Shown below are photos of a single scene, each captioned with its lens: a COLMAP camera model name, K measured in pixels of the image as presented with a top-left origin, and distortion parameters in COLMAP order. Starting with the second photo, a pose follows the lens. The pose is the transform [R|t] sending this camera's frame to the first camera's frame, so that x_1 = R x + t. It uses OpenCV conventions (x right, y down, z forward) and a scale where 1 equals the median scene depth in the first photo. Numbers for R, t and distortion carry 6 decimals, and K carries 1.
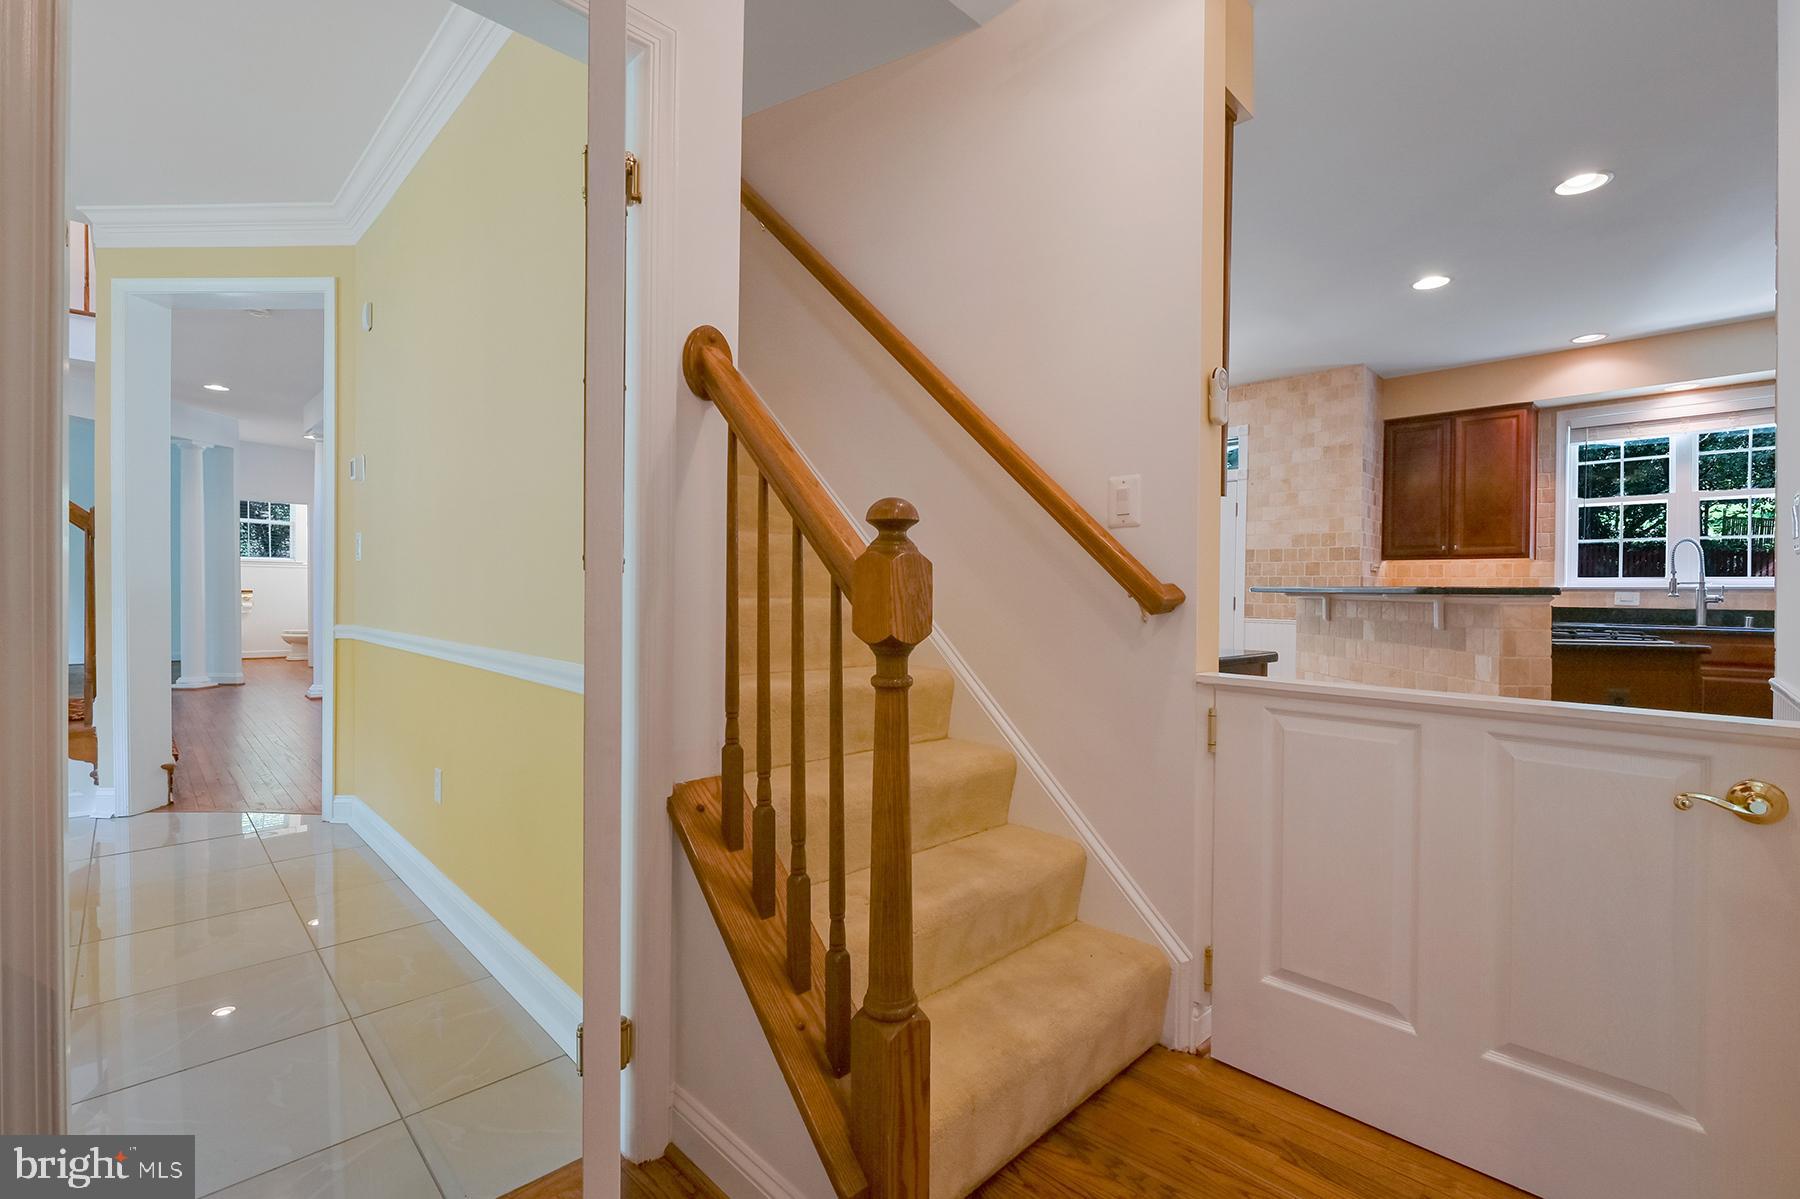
lens RADIAL K [[795.6, 0, 903.1], [0, 795.6, 592.5], [0, 0, 1]] dist [0.000048, -0.000541]
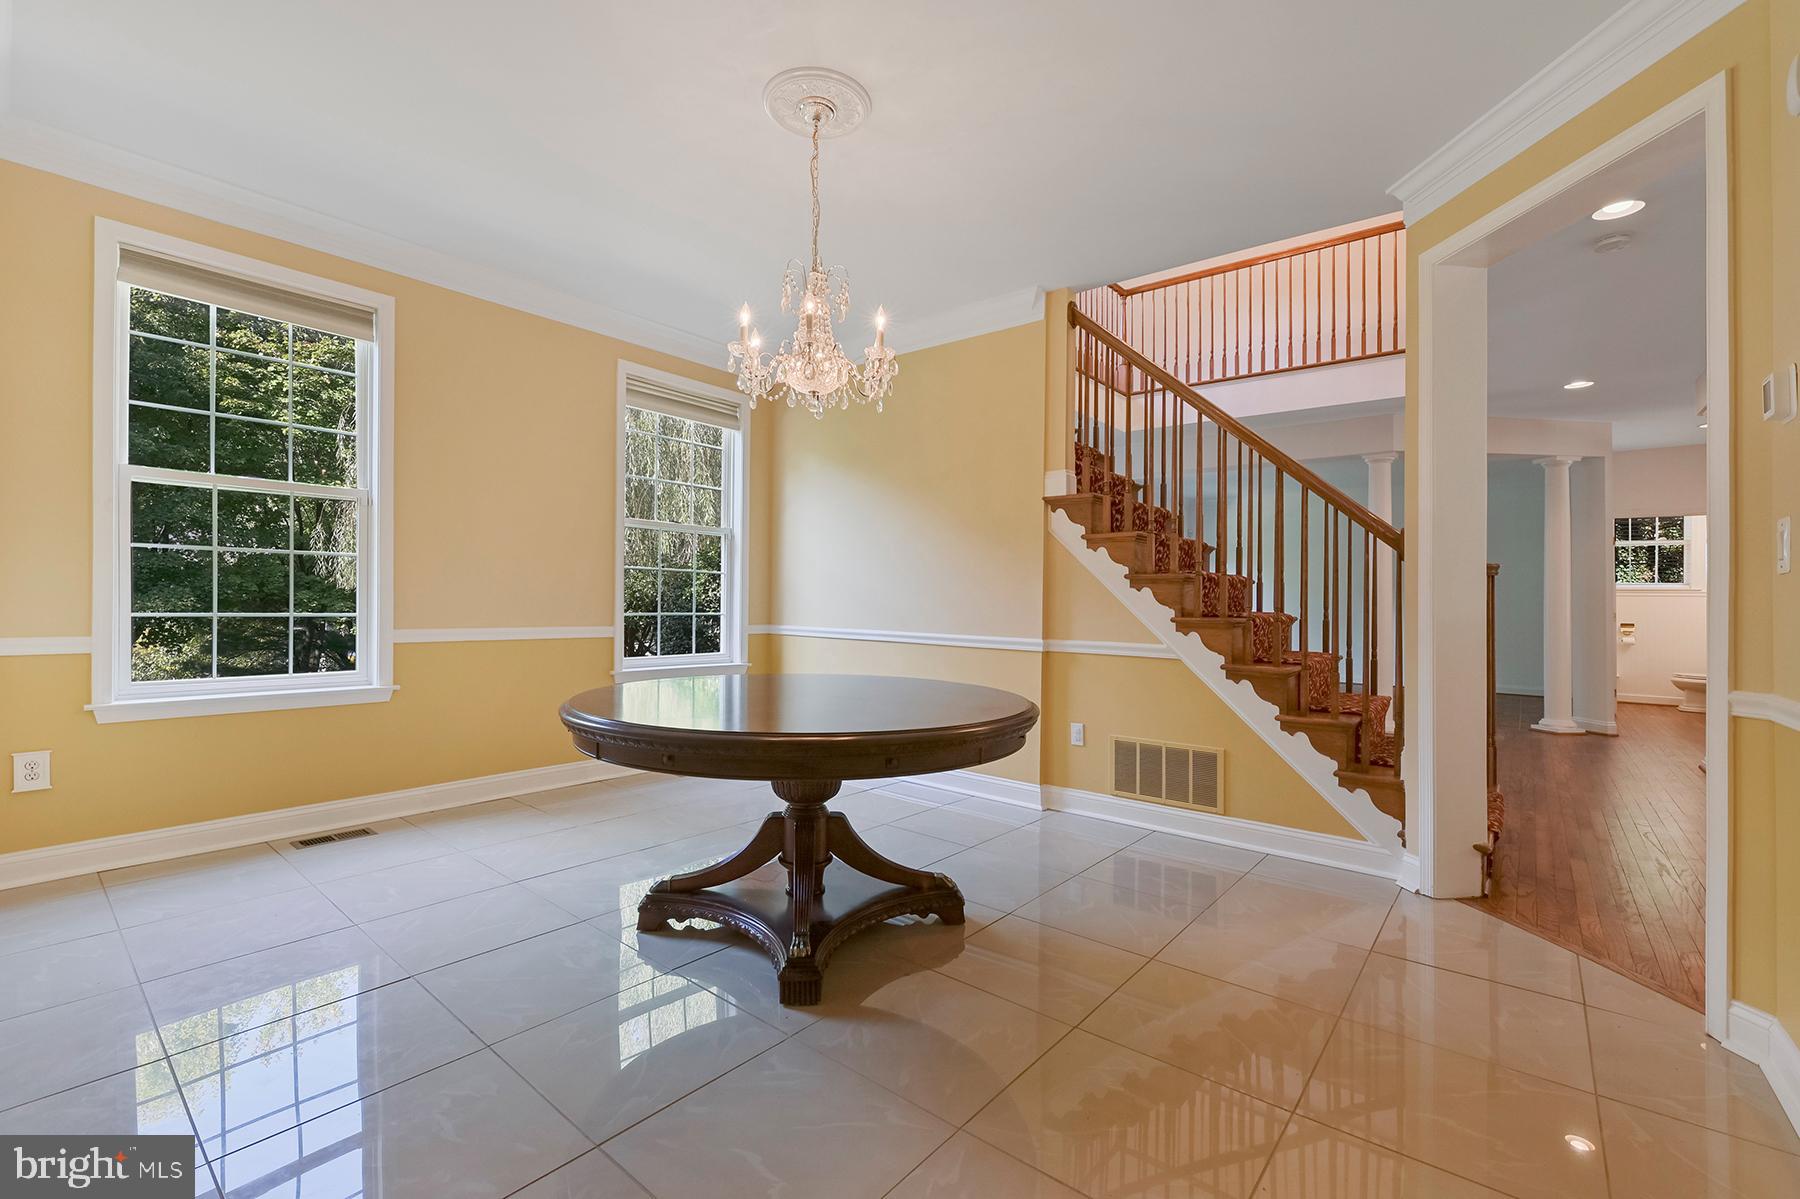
lens RADIAL K [[760.7, 0, 900.0], [0, 760.7, 599.5], [0, 0, 1]] dist [-0.001682, -0.000425]
pose [[0.103555, -0.016300, -0.994490, -0.244438], [-0.014303, 0.999738, -0.017876, -0.005112], [0.994521, 0.016076, 0.103295, 0.363857]]
